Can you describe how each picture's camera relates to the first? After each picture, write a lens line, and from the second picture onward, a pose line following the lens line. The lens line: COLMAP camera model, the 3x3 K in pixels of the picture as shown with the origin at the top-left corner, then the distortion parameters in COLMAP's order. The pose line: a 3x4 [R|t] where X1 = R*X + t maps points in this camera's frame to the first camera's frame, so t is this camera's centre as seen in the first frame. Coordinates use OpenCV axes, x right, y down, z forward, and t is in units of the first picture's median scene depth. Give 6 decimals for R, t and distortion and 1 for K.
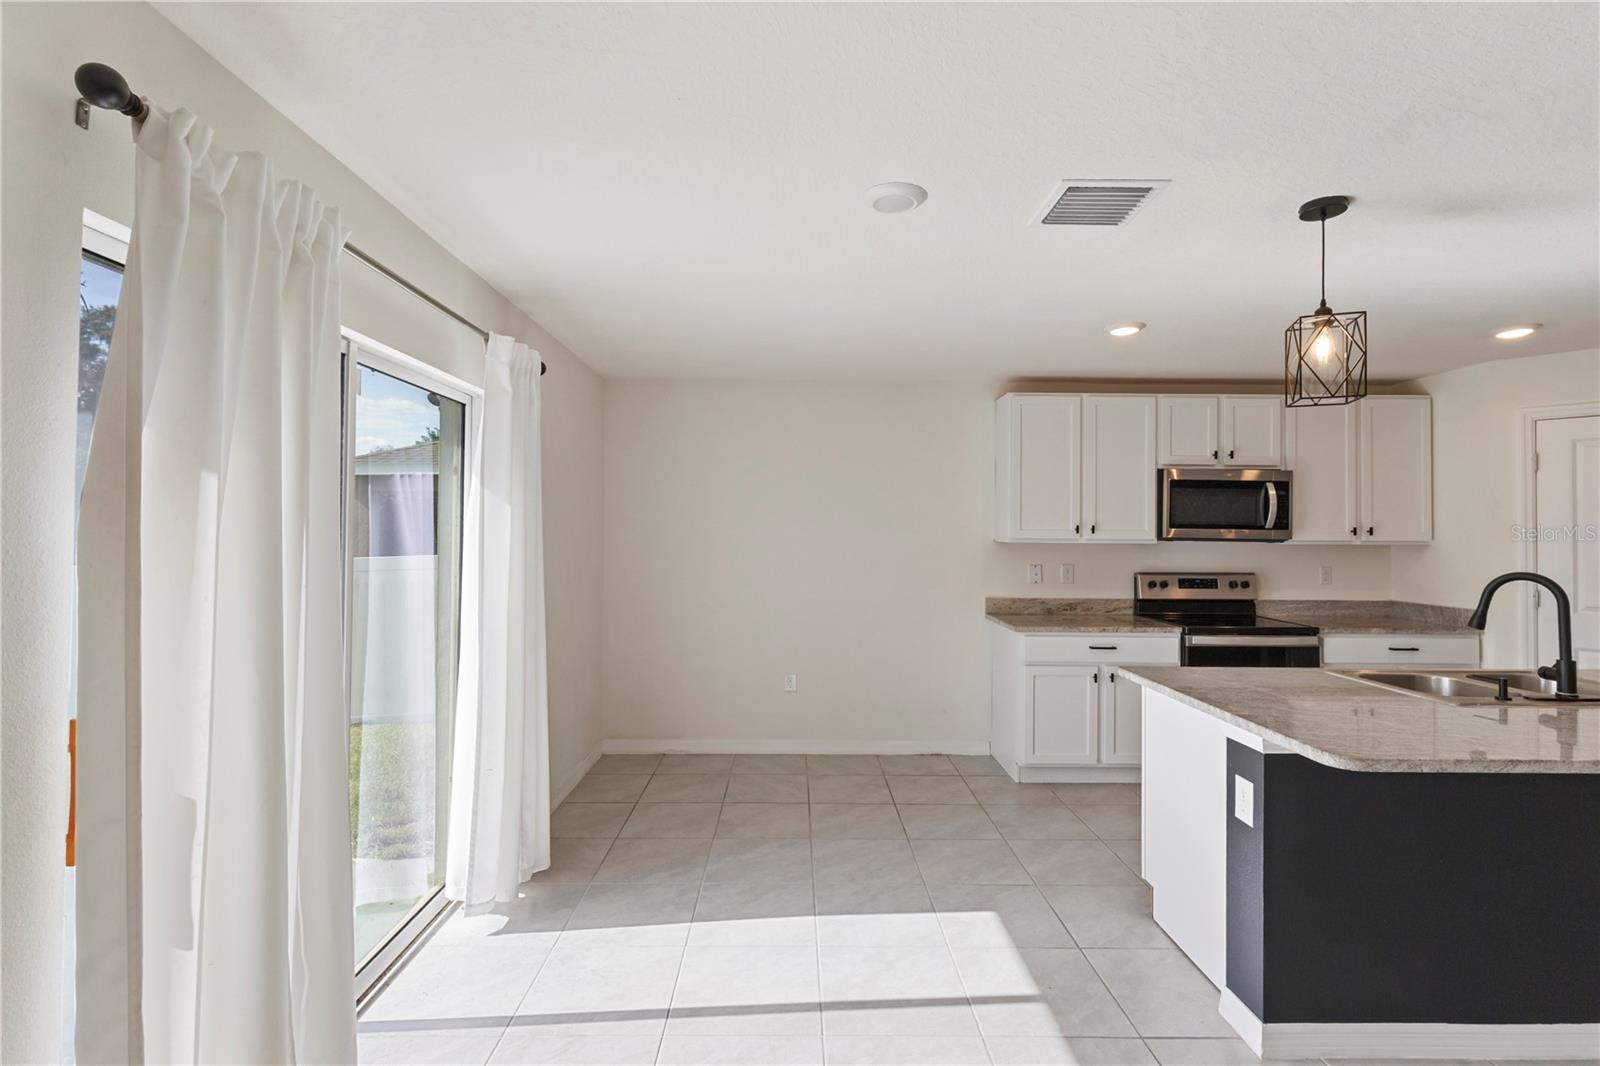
lens RADIAL K [[751.5, 0, 806.2], [0, 751.5, 523.2], [0, 0, 1]] dist [0.005966, 0.002340]
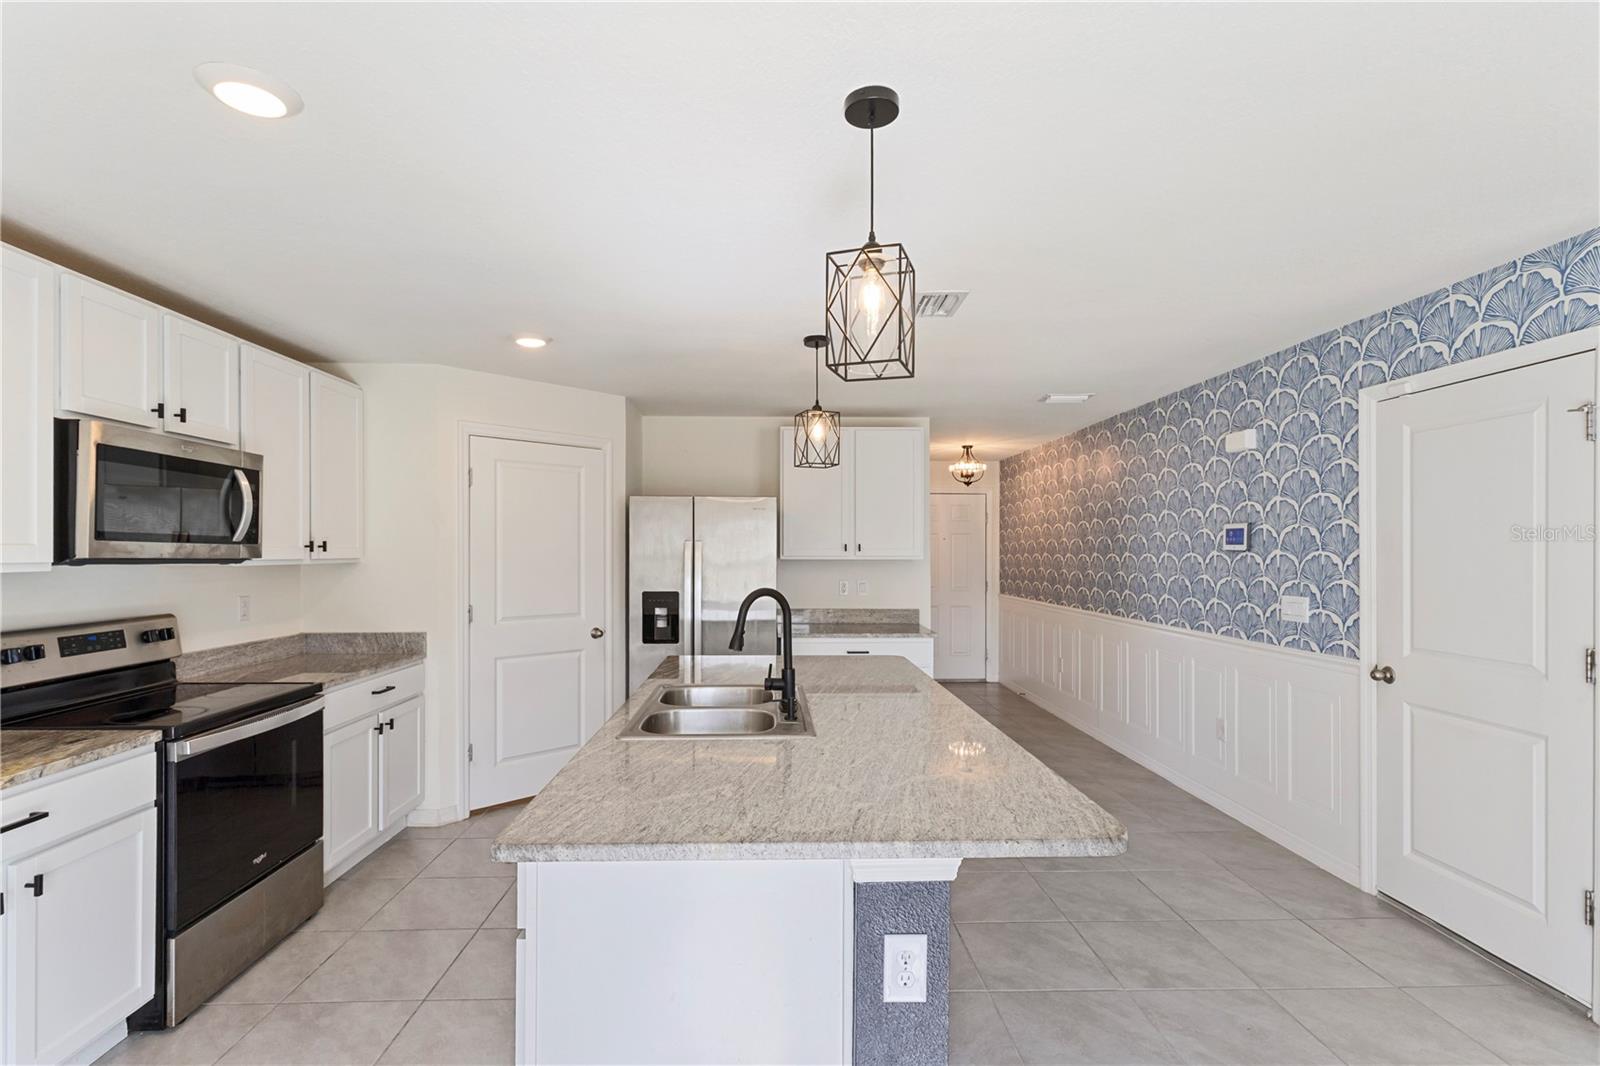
lens RADIAL K [[751.5, 0, 782.9], [0, 751.5, 554.0], [0, 0, 1]] dist [0.005966, 0.002340]
pose [[-0.007667, -0.009935, 0.999921, -0.025381], [-0.012115, 0.999878, 0.009842, 0.005638], [-0.999897, -0.012039, -0.007787, 0.536733]]
